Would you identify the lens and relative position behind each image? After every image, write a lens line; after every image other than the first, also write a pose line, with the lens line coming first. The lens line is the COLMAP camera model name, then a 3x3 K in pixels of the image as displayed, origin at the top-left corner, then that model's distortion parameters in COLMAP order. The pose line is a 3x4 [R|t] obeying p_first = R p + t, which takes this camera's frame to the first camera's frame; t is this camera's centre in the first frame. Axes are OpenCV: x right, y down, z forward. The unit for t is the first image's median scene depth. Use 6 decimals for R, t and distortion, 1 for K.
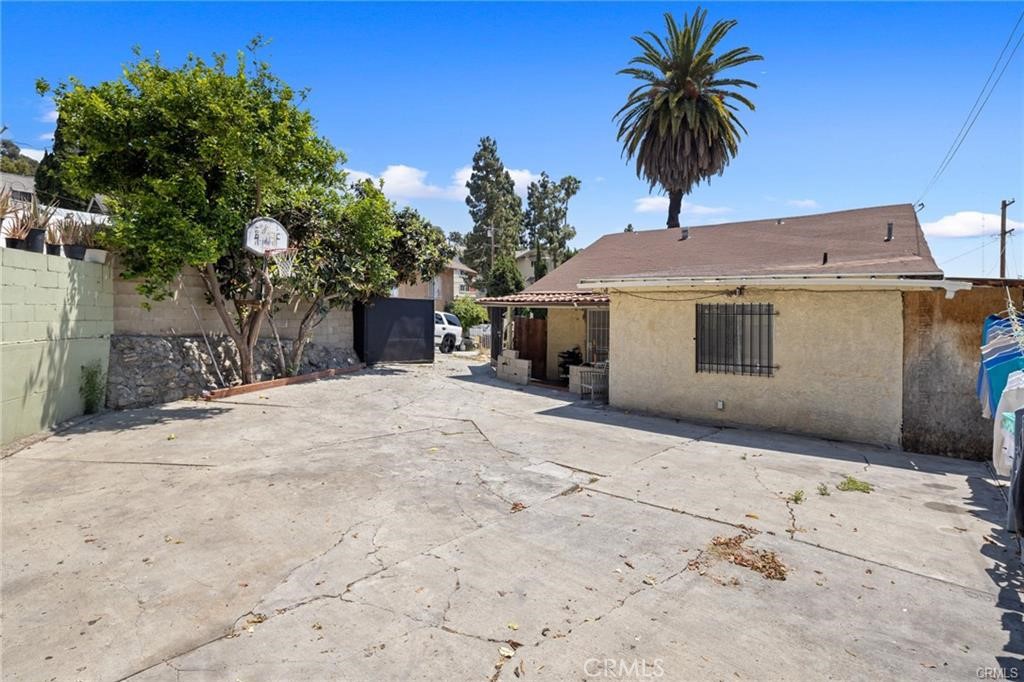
lens RADIAL K [[503.1, 0, 535.3], [0, 503.1, 326.7], [0, 0, 1]] dist [0.005655, -0.003856]
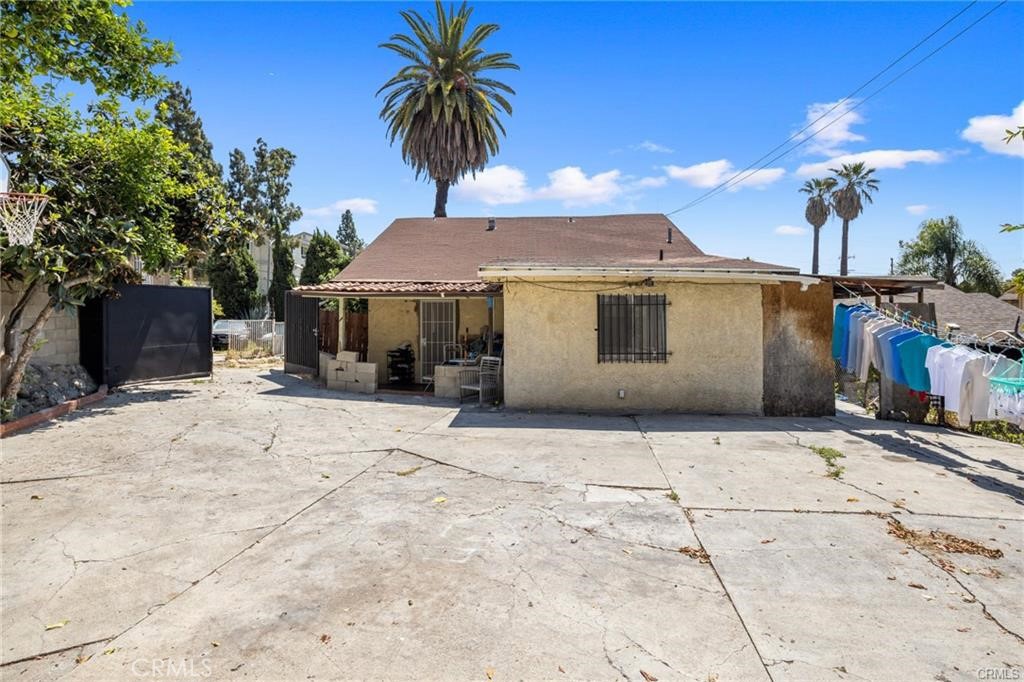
lens RADIAL K [[503.1, 0, 525.3], [0, 503.1, 311.0], [0, 0, 1]] dist [0.005655, -0.003856]
pose [[0.841546, -0.015272, 0.539969, -0.300770], [0.022047, 0.999738, -0.006084, -0.008802], [-0.539735, 0.017025, 0.841663, 0.211744]]
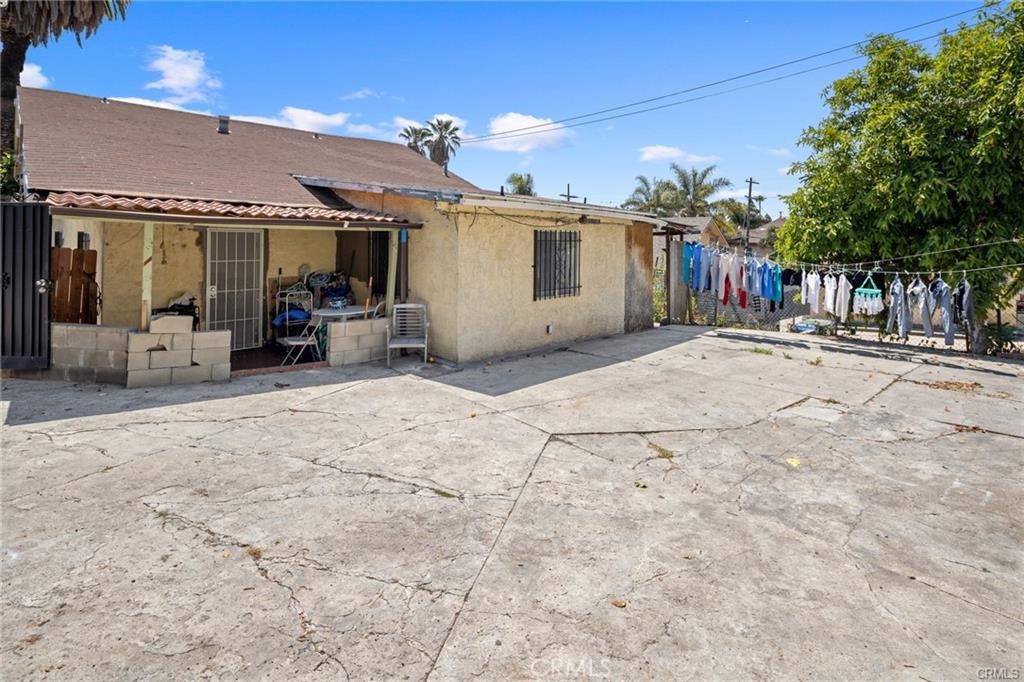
lens RADIAL K [[503.1, 0, 495.0], [0, 503.1, 238.9], [0, 0, 1]] dist [0.005655, -0.003856]
pose [[0.188500, -0.006433, 0.982052, -0.567280], [0.012565, 0.999912, 0.004138, -0.029422], [-0.981993, 0.011559, 0.188564, 0.787261]]
